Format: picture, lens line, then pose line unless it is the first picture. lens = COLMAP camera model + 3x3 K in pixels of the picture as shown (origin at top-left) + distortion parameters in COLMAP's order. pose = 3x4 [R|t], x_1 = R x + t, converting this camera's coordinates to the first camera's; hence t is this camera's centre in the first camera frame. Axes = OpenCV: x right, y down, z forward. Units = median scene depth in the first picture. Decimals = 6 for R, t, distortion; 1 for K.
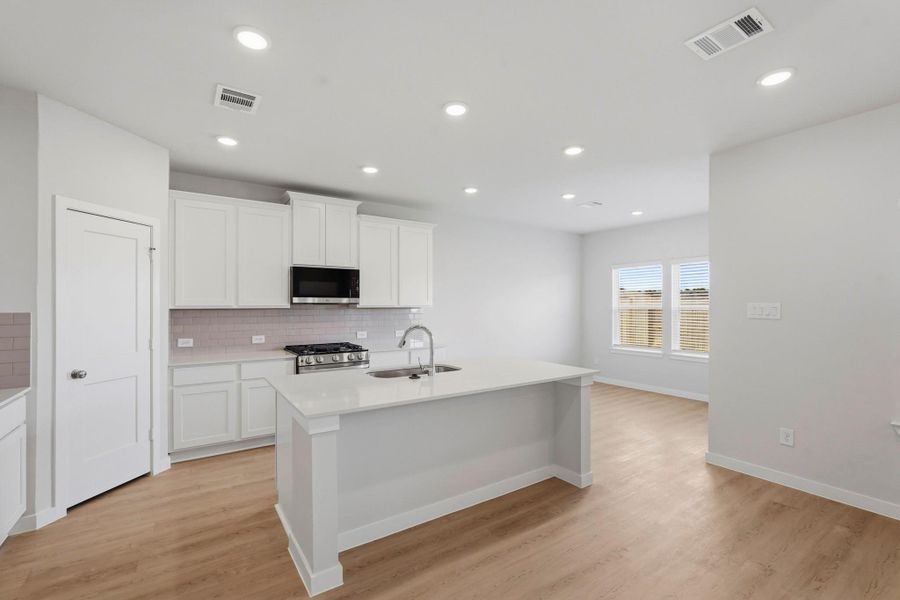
lens RADIAL K [[397.3, 0, 450.2], [0, 397.3, 303.5], [0, 0, 1]] dist [-0.018343, 0.008930]
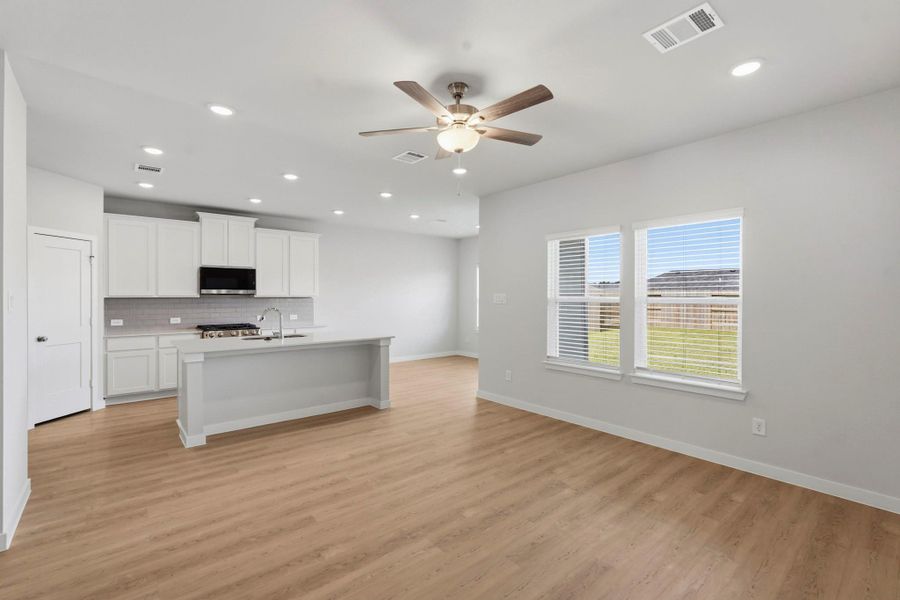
lens RADIAL K [[402.1, 0, 450.4], [0, 402.1, 297.3], [0, 0, 1]] dist [-0.020024, 0.010031]
pose [[0.994886, 0.000370, 0.101006, 0.377581], [-0.001019, 0.999979, 0.006370, 0.001937], [-0.101001, -0.006440, 0.994865, -0.543929]]
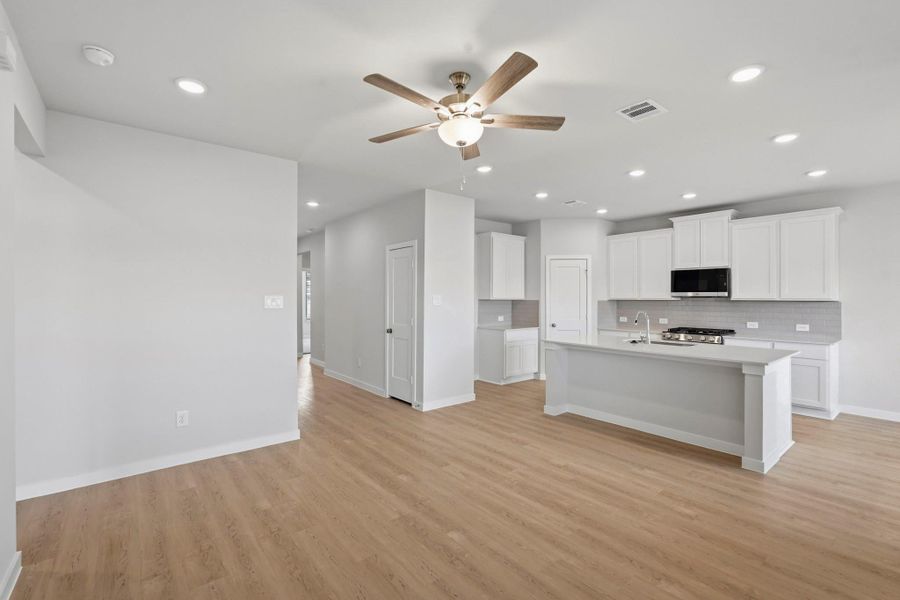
lens RADIAL K [[402.1, 0, 450.4], [0, 402.1, 297.3], [0, 0, 1]] dist [-0.020024, 0.010031]
pose [[0.089239, 0.000177, -0.996010, 1.129540], [0.000576, 1.000000, 0.000230, 0.001443], [0.996010, -0.000594, 0.089239, 0.091482]]
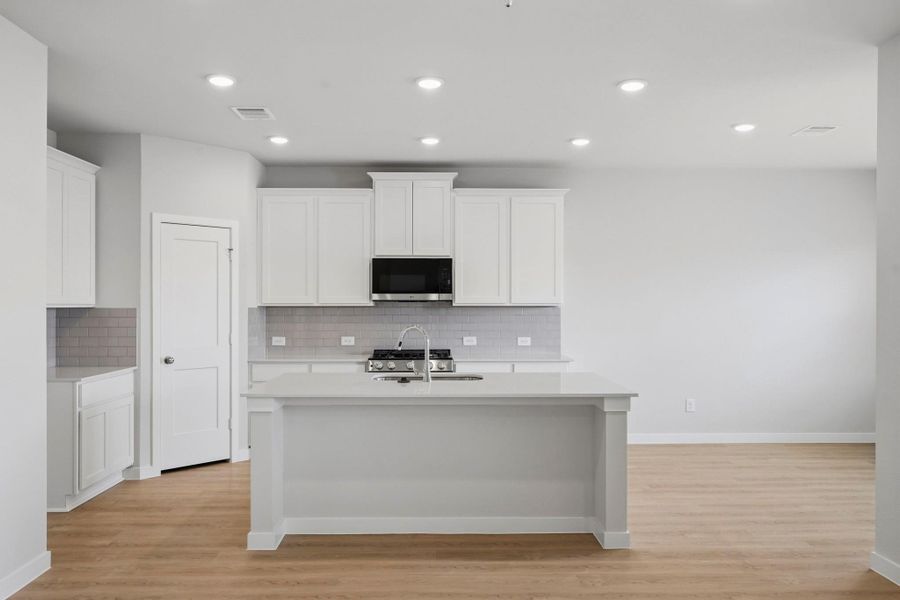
lens RADIAL K [[680.9, 0, 450.0], [0, 680.9, 300.0], [0, 0, 1]] dist [-0.003279, 0.002420]
pose [[0.839158, -0.001709, -0.543884, 0.658557], [0.000432, 0.999997, -0.002477, 0.002519], [0.543887, 0.001844, 0.839156, -0.196384]]
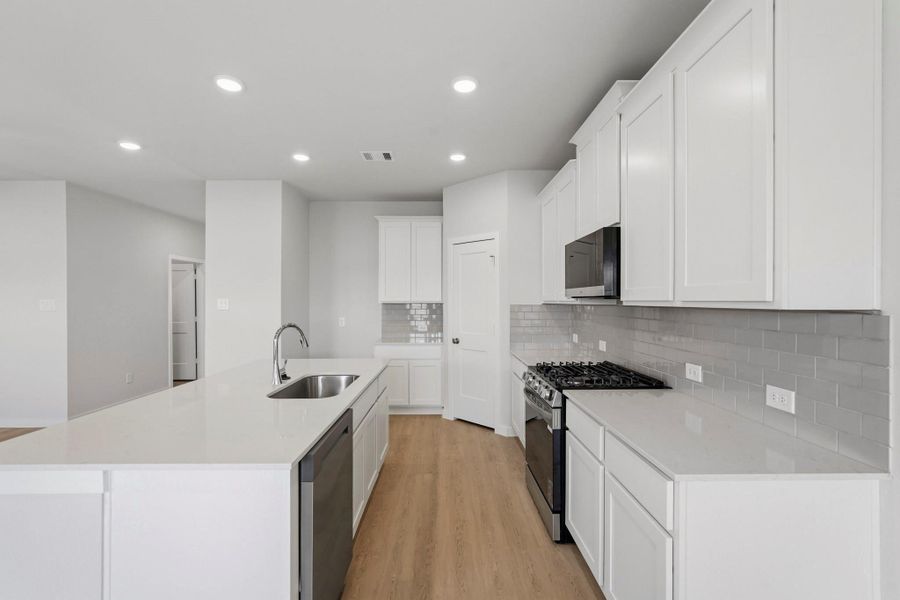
lens RADIAL K [[402.1, 0, 450.4], [0, 402.1, 297.3], [0, 0, 1]] dist [-0.020024, 0.010031]
pose [[-0.557165, -0.004405, -0.830390, 0.367353], [0.003194, 0.999967, -0.007448, 0.004688], [0.830396, -0.006802, -0.557133, 1.439389]]
